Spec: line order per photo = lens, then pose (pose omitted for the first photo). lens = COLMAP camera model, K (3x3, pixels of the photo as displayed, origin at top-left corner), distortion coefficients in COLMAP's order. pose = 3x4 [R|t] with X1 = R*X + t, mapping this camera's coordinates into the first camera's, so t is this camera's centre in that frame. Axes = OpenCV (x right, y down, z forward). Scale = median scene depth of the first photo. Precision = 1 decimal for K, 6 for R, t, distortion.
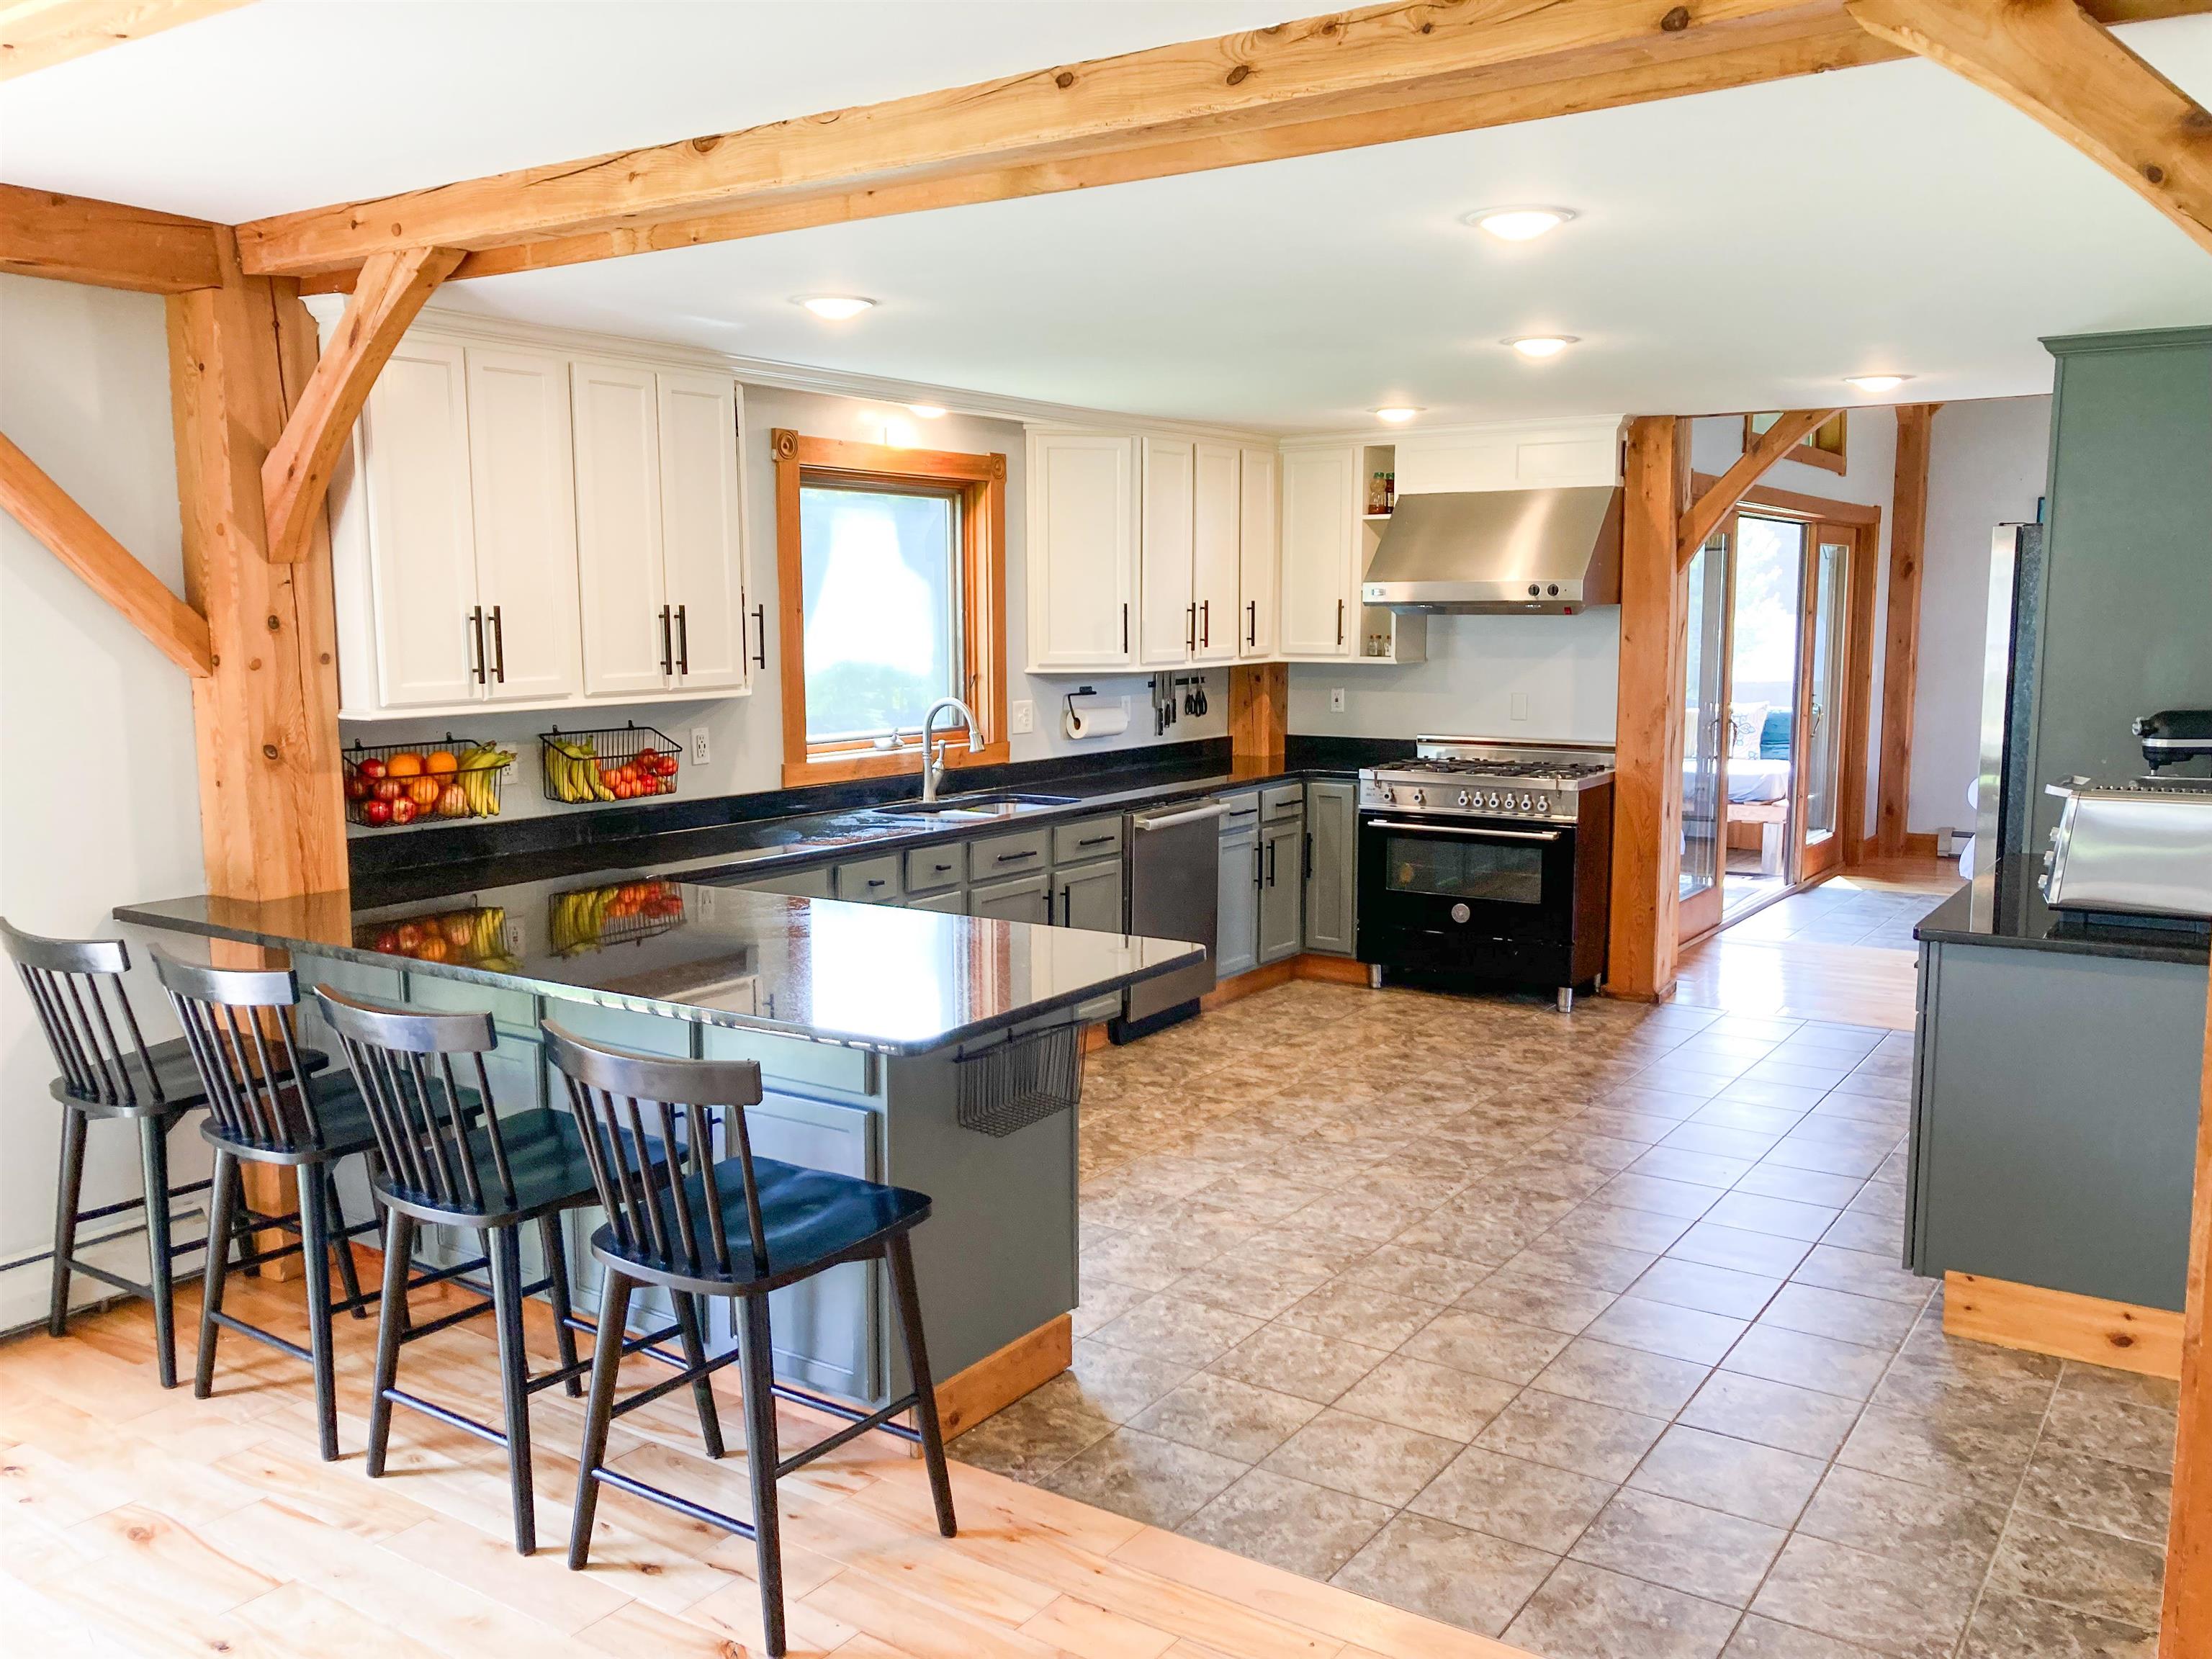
lens RADIAL K [[1820.0, 0, 1106.0], [0, 1820.0, 829.5], [0, 0, 1]] dist [0.015202, 0.010940]
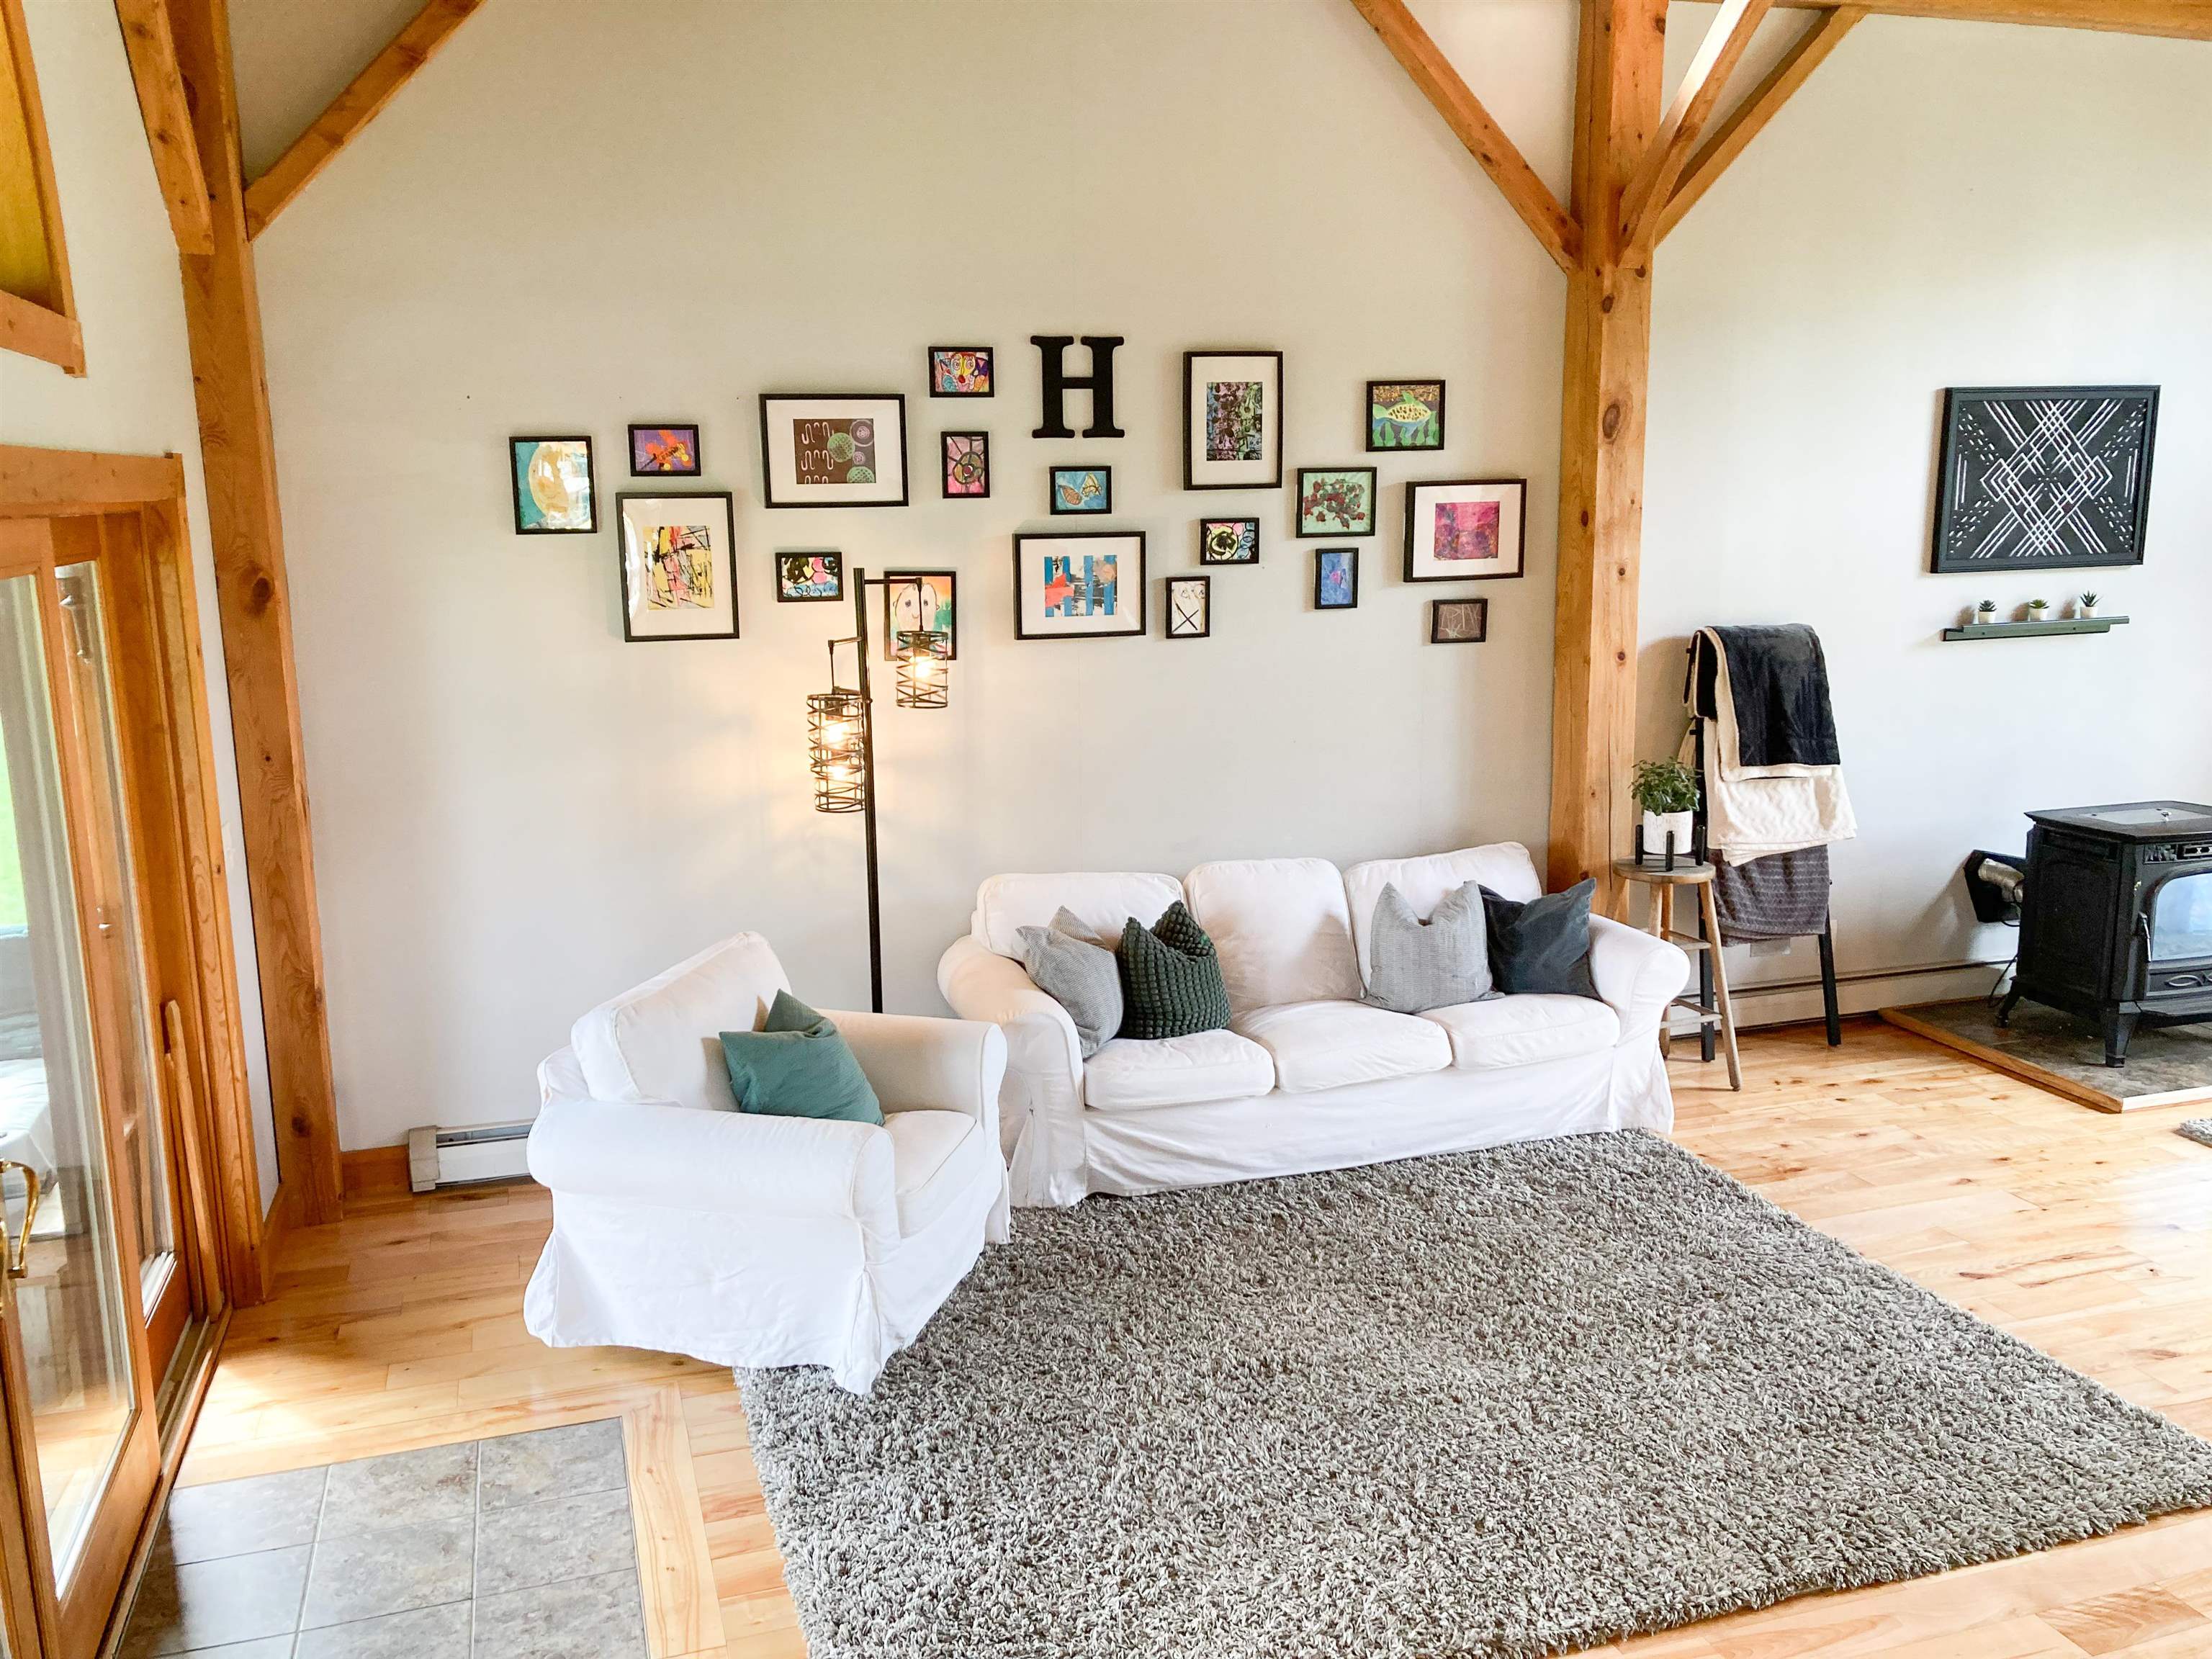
lens RADIAL K [[1836.7, 0, 1106.0], [0, 1836.7, 829.5], [0, 0, 1]] dist [0.120630, -0.000267]
pose [[0.621100, -0.151850, 0.768880, 0.211511], [0.110936, 0.988206, 0.105553, -0.113486], [-0.775841, 0.019738, 0.630620, 0.564028]]
